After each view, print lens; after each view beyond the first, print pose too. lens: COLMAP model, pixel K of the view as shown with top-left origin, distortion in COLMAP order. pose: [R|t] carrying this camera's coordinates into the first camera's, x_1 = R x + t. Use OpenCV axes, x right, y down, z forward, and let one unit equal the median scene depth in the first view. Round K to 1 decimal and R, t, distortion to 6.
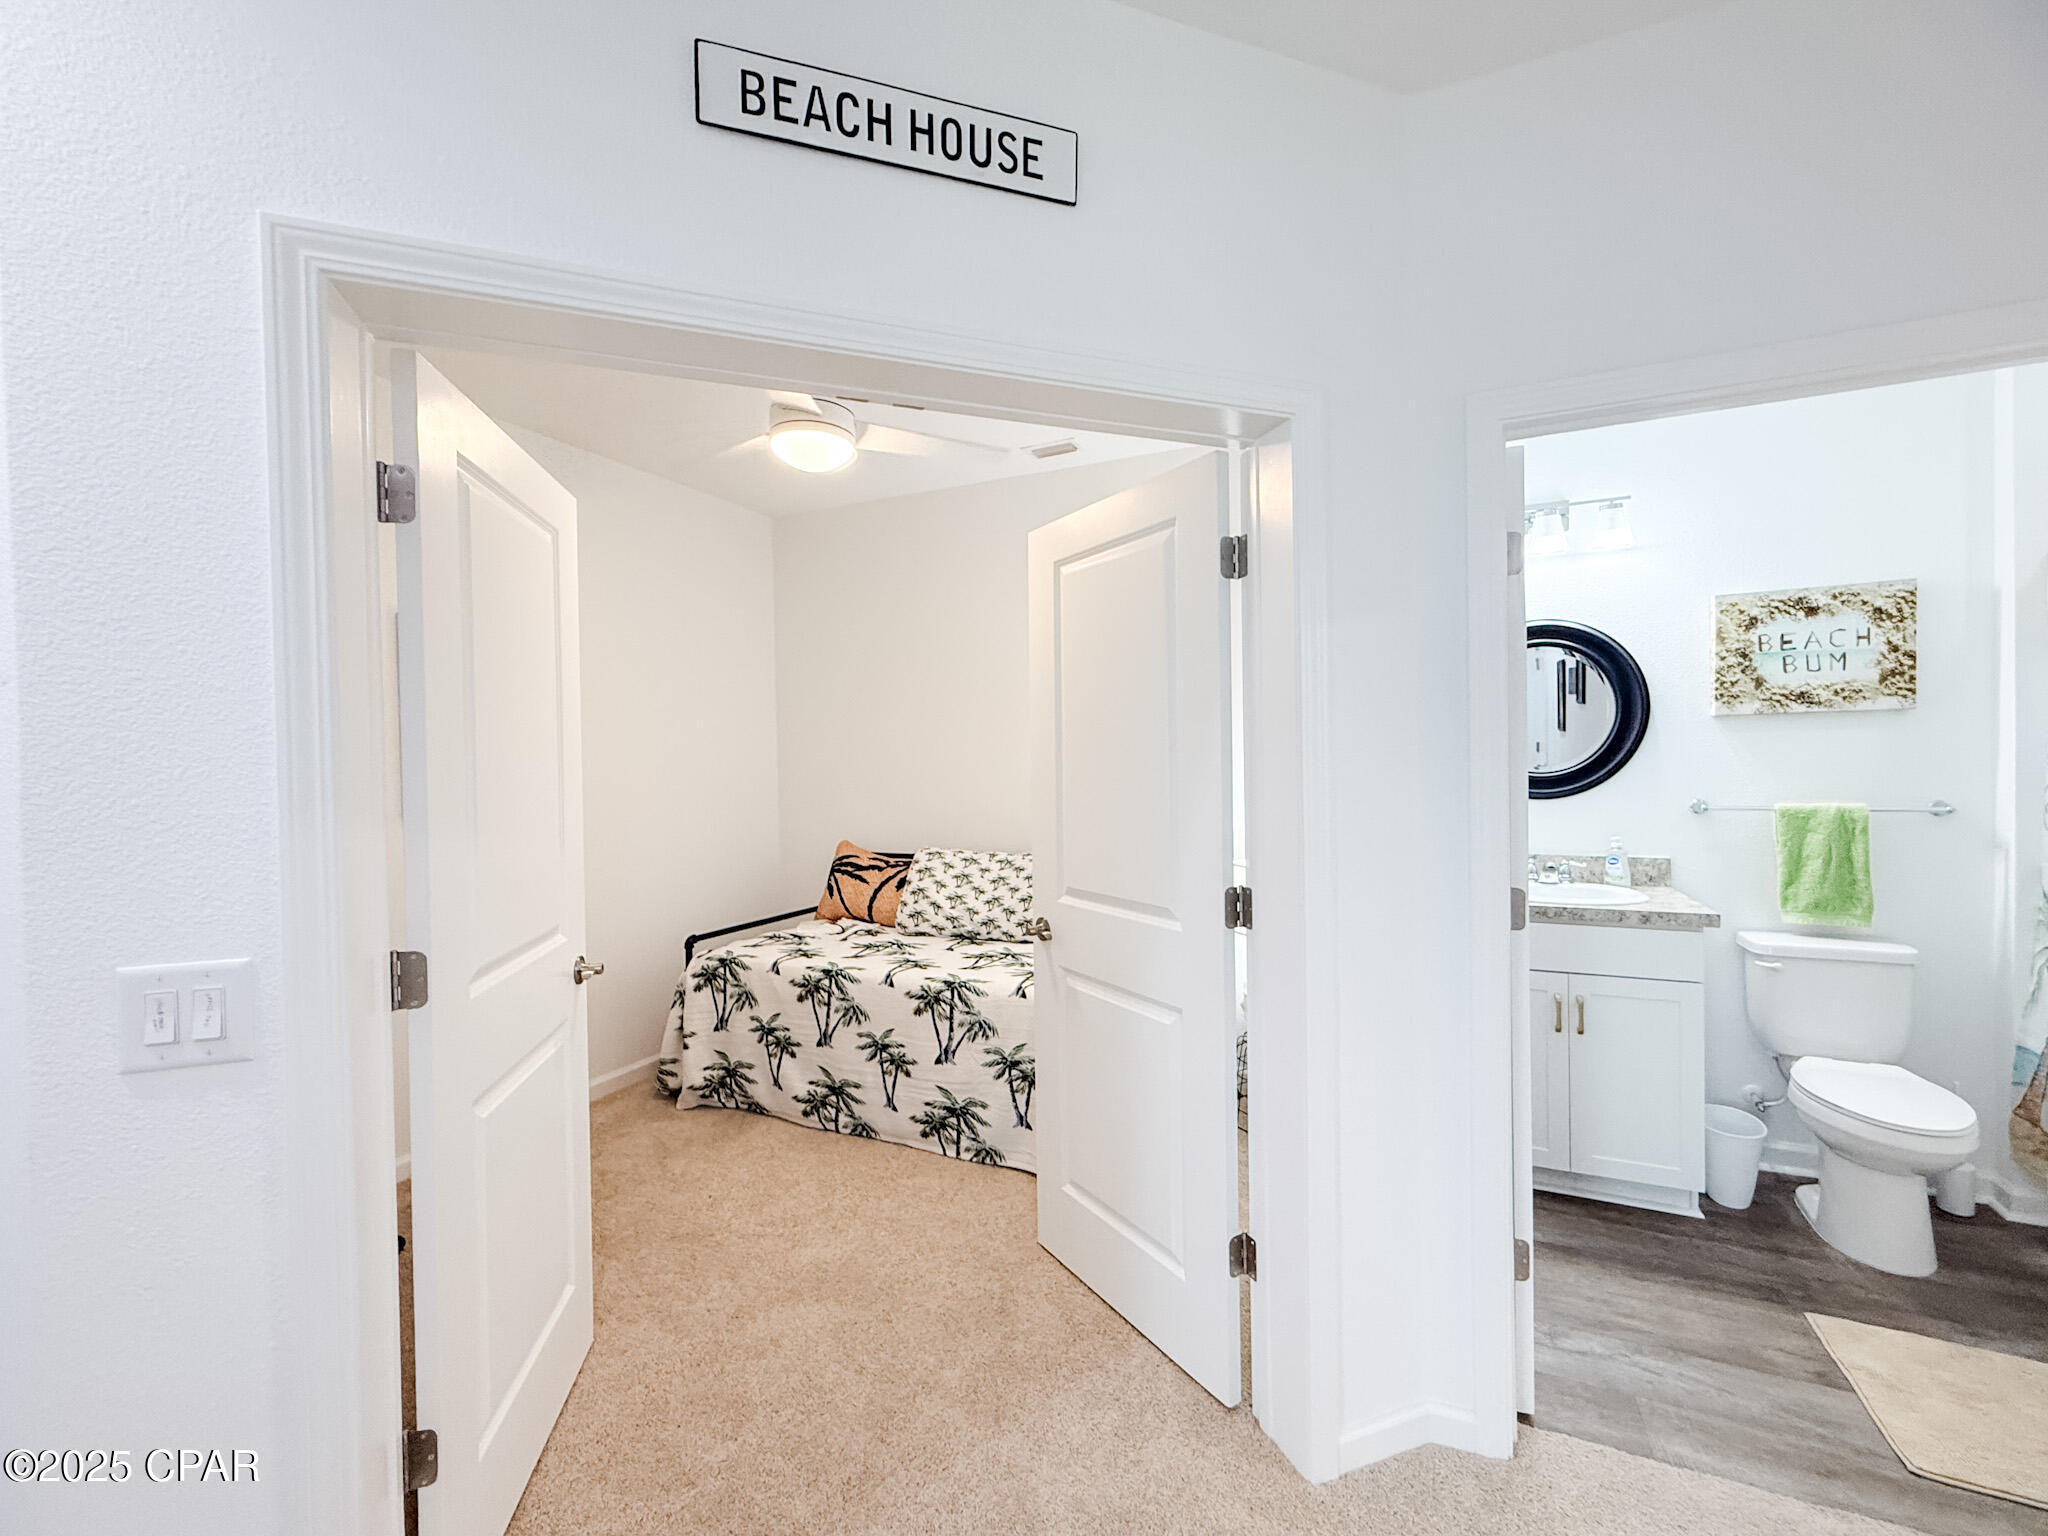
lens RADIAL K [[833.5, 0, 1038.6], [0, 833.5, 769.8], [0, 0, 1]] dist [-0.000808, 0.000824]
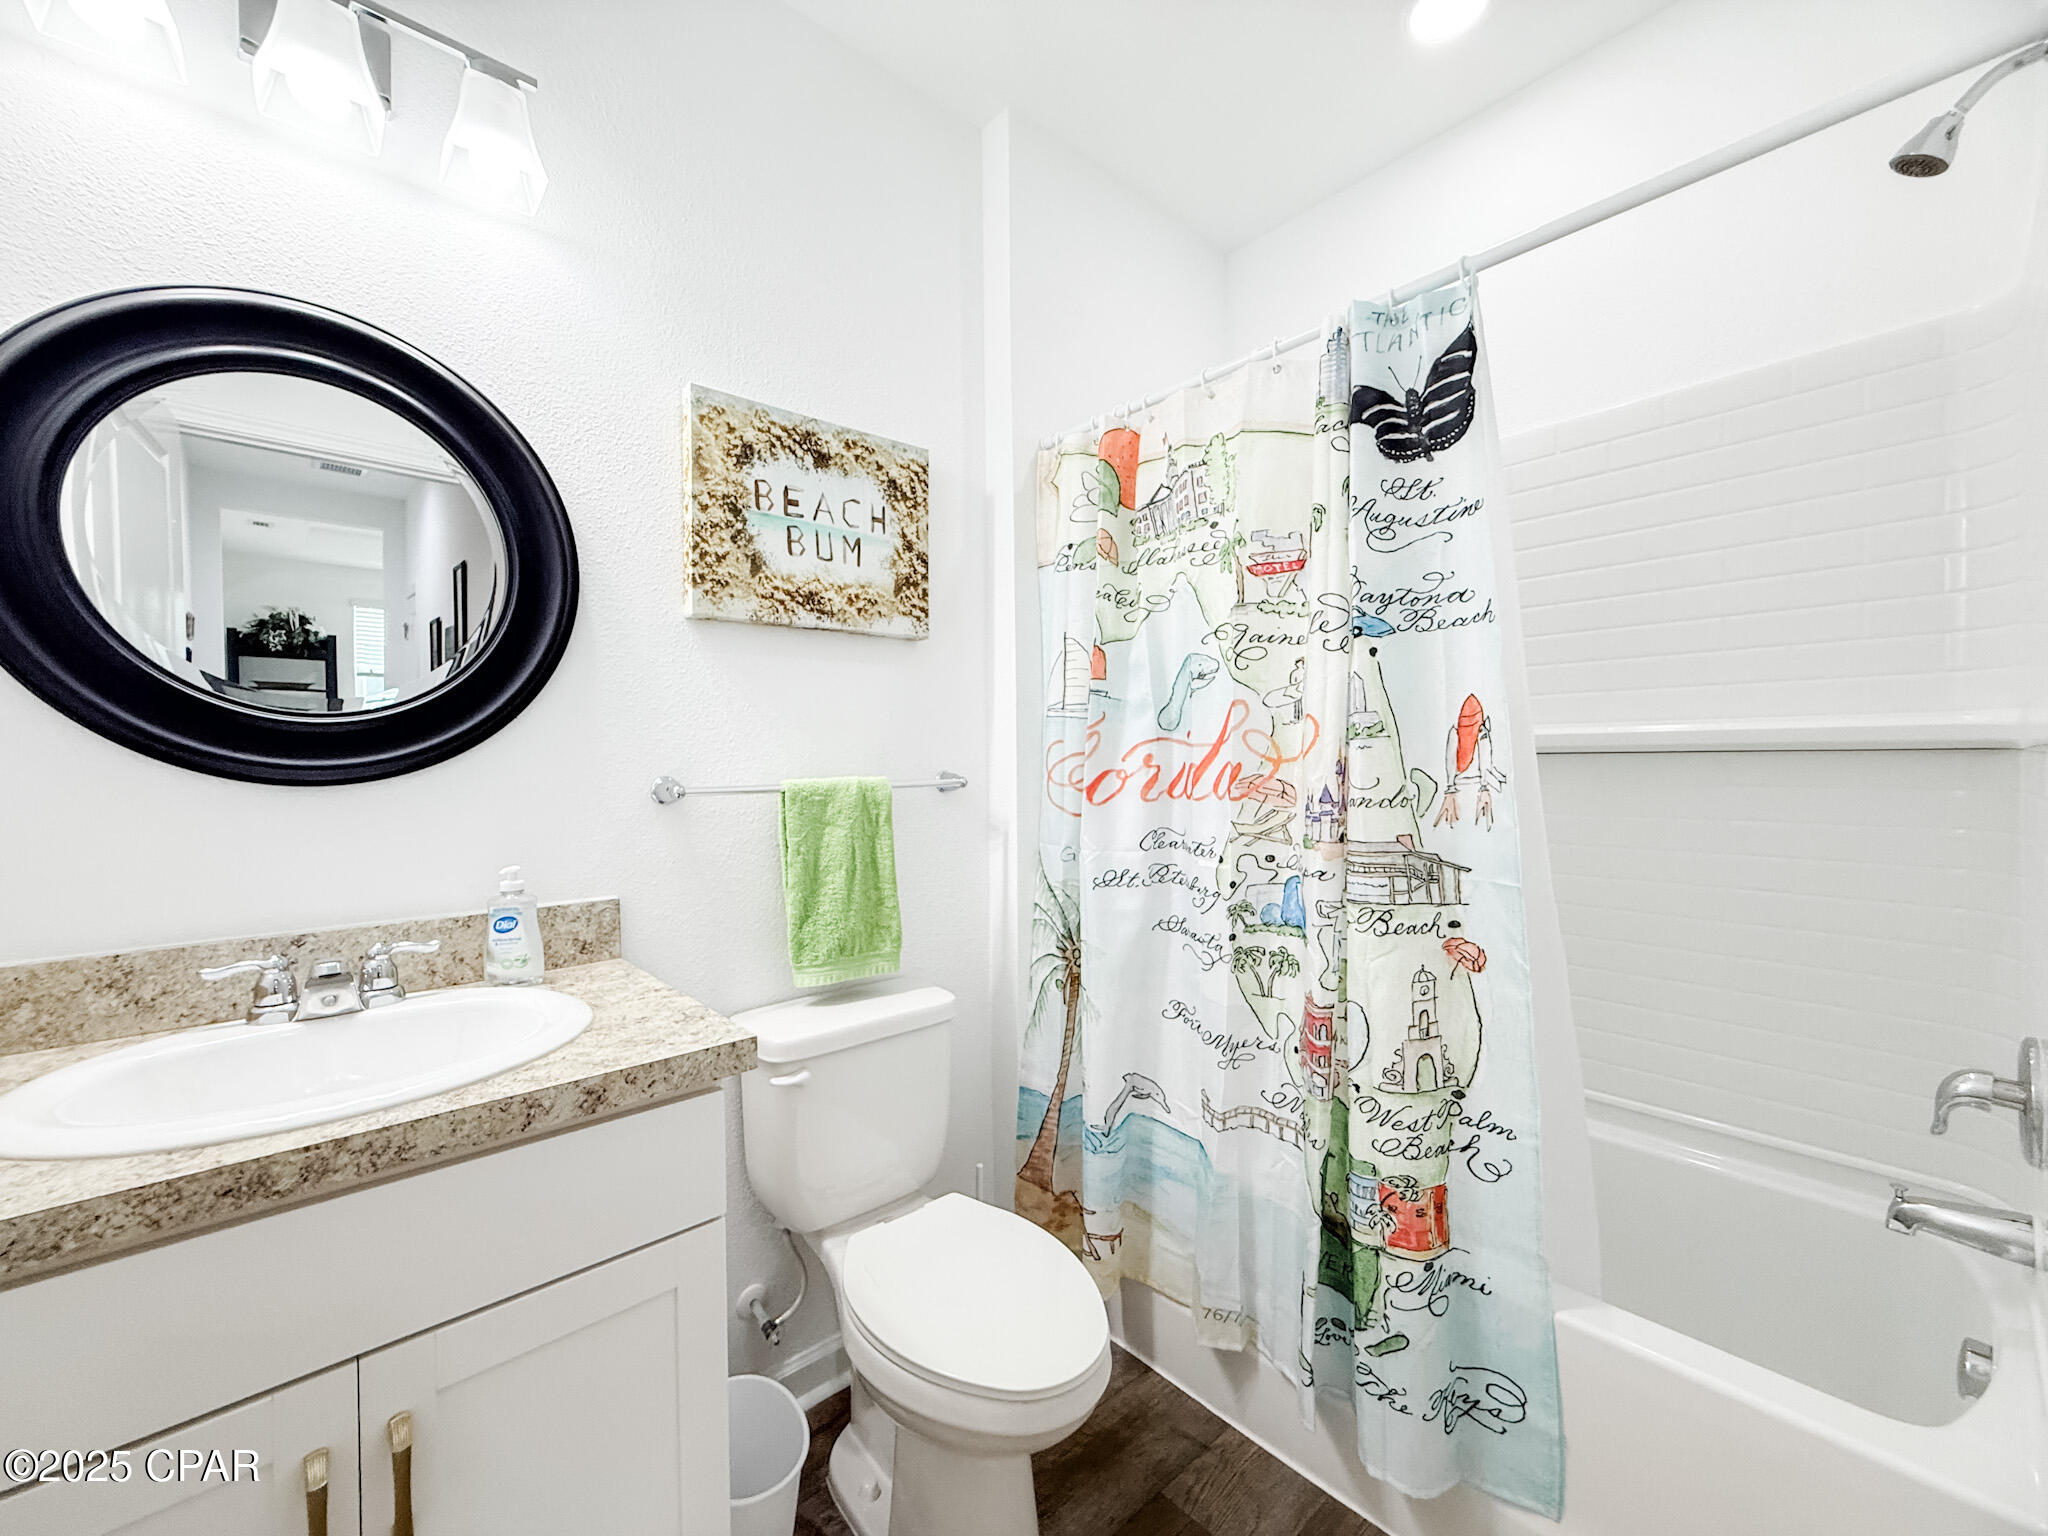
lens RADIAL K [[833.5, 0, 1036.9], [0, 833.5, 772.9], [0, 0, 1]] dist [-0.000808, 0.000824]
pose [[0.387688, -0.006991, 0.921764, 0.436183], [0.006532, 0.999967, 0.004837, 0.034948], [-0.921767, 0.004146, 0.387721, 0.631803]]
